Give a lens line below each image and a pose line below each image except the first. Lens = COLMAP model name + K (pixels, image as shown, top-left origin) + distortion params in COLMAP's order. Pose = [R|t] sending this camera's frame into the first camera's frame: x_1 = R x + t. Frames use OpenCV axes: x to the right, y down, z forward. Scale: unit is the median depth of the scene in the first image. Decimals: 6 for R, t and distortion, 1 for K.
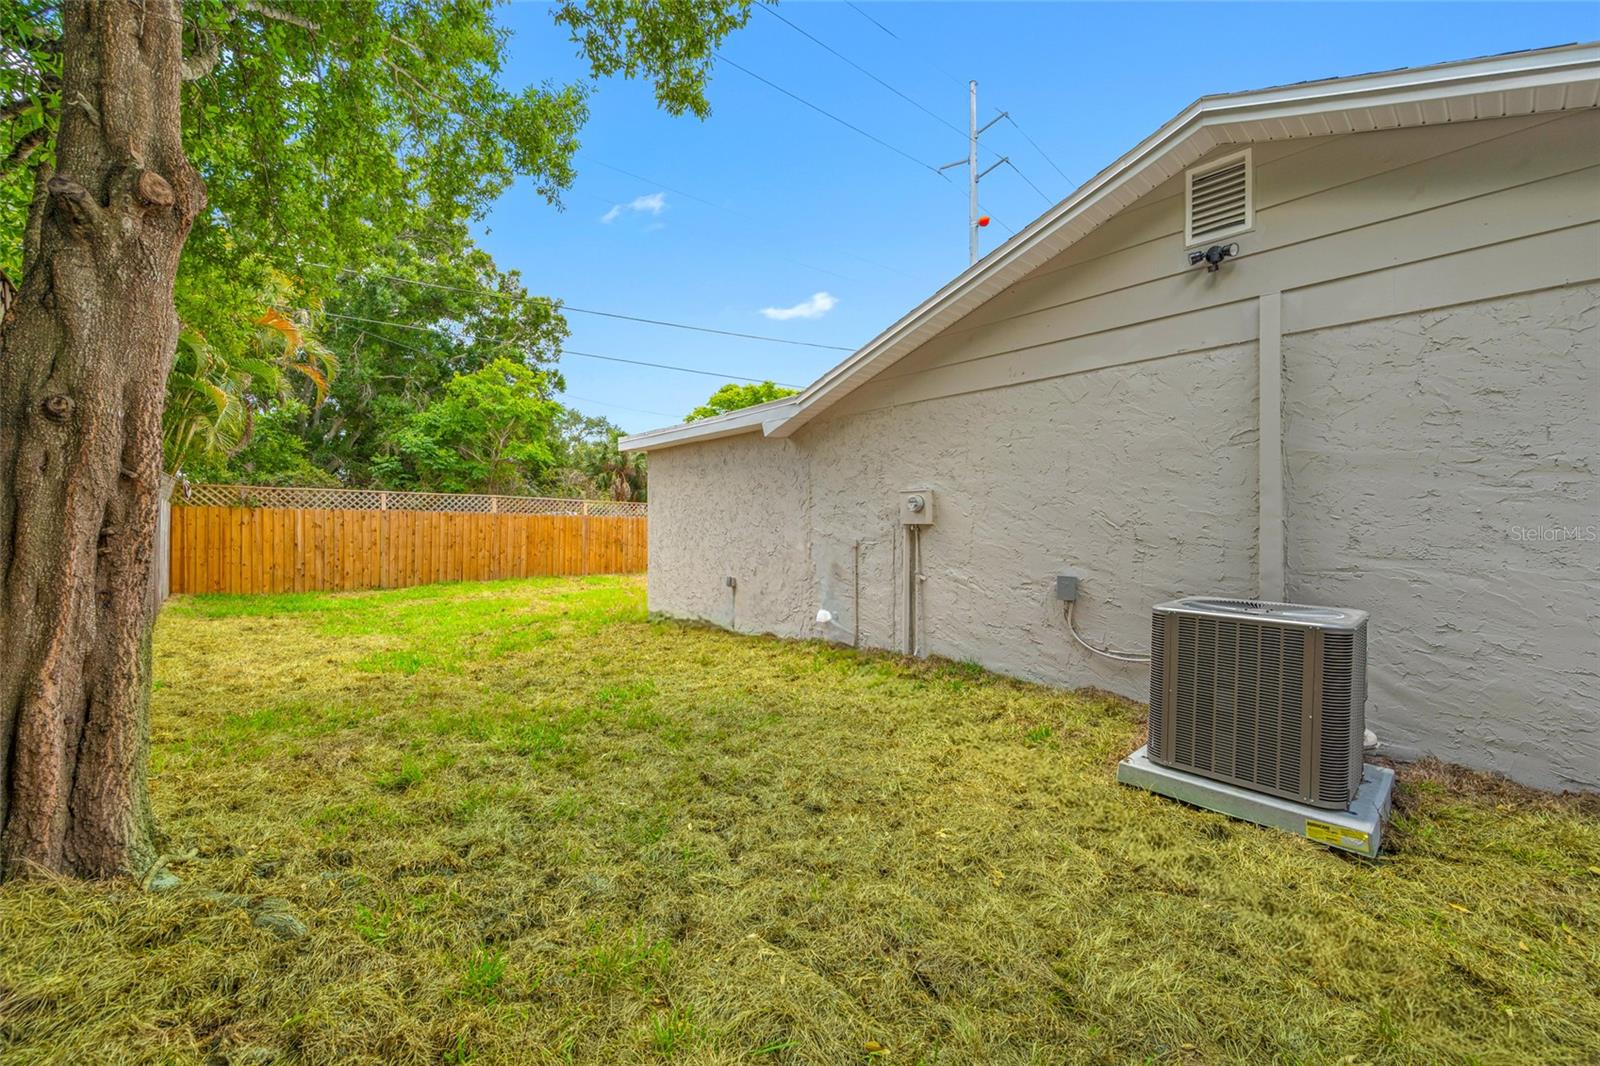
lens RADIAL K [[630.0, 0, 796.9], [0, 630.0, 524.7], [0, 0, 1]] dist [-0.001769, -0.001132]
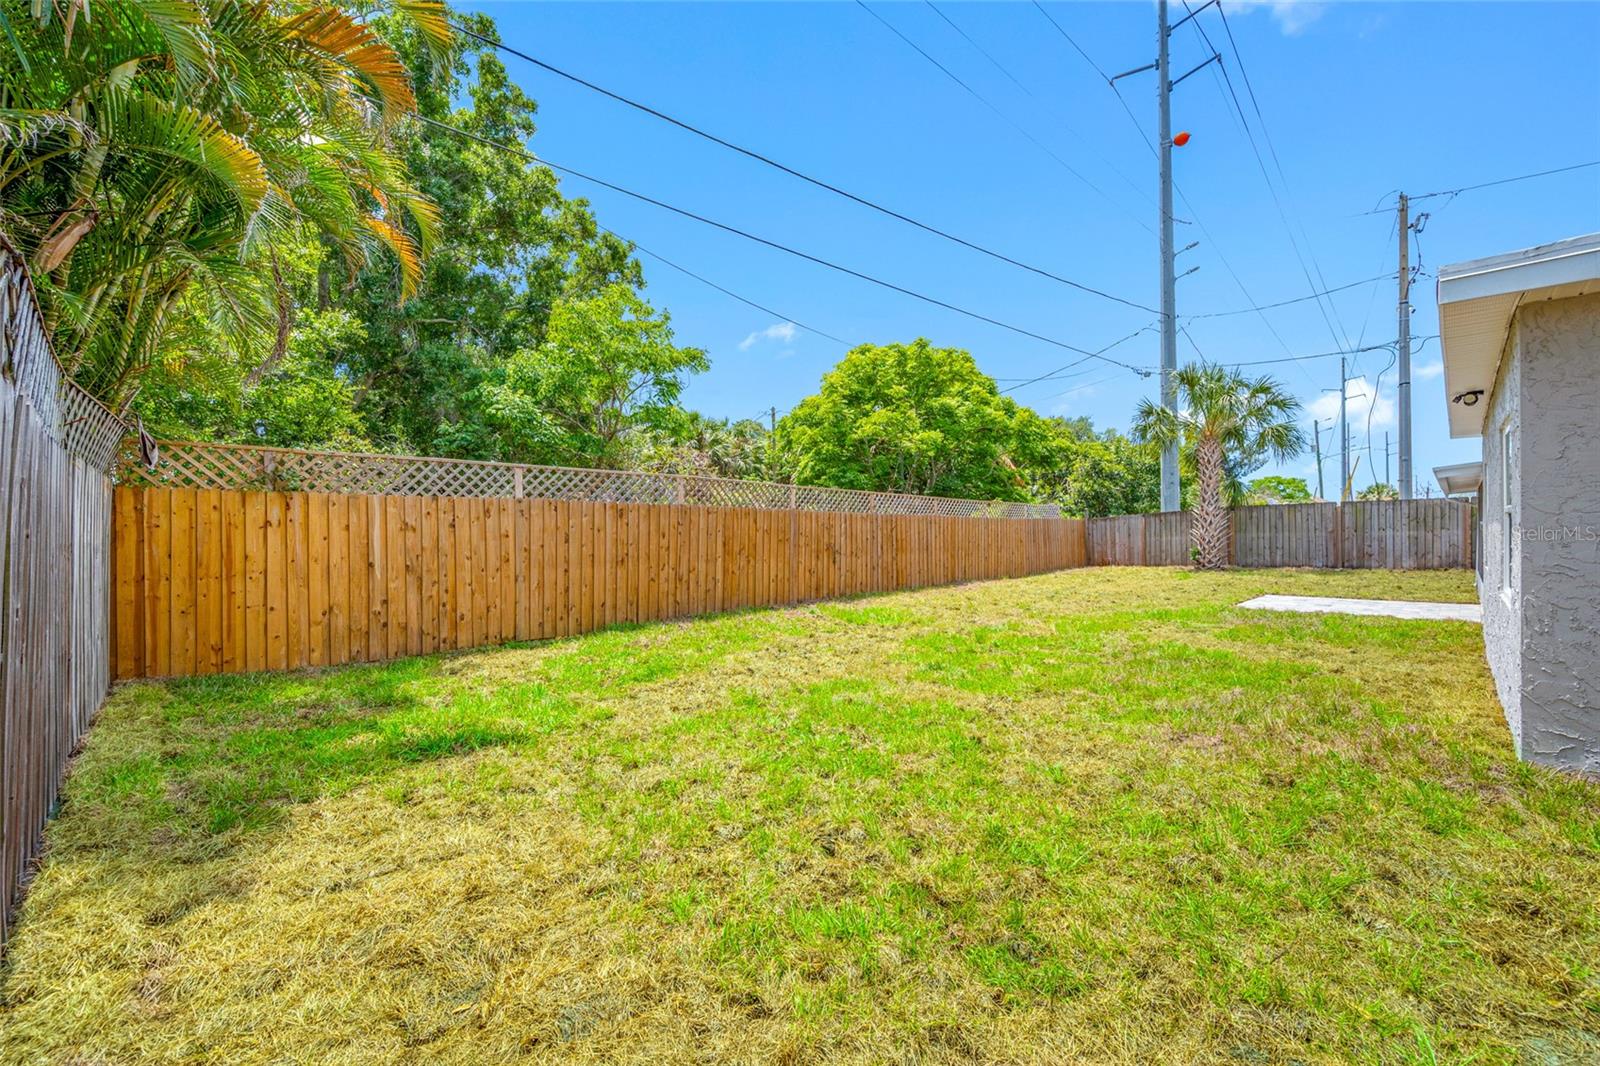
lens RADIAL K [[630.0, 0, 797.2], [0, 630.0, 525.7], [0, 0, 1]] dist [-0.001769, -0.001132]
pose [[0.999696, -0.002485, 0.024540, -0.455388], [0.002321, 0.999975, 0.006720, -0.002739], [-0.024556, -0.006661, 0.999676, 0.473541]]
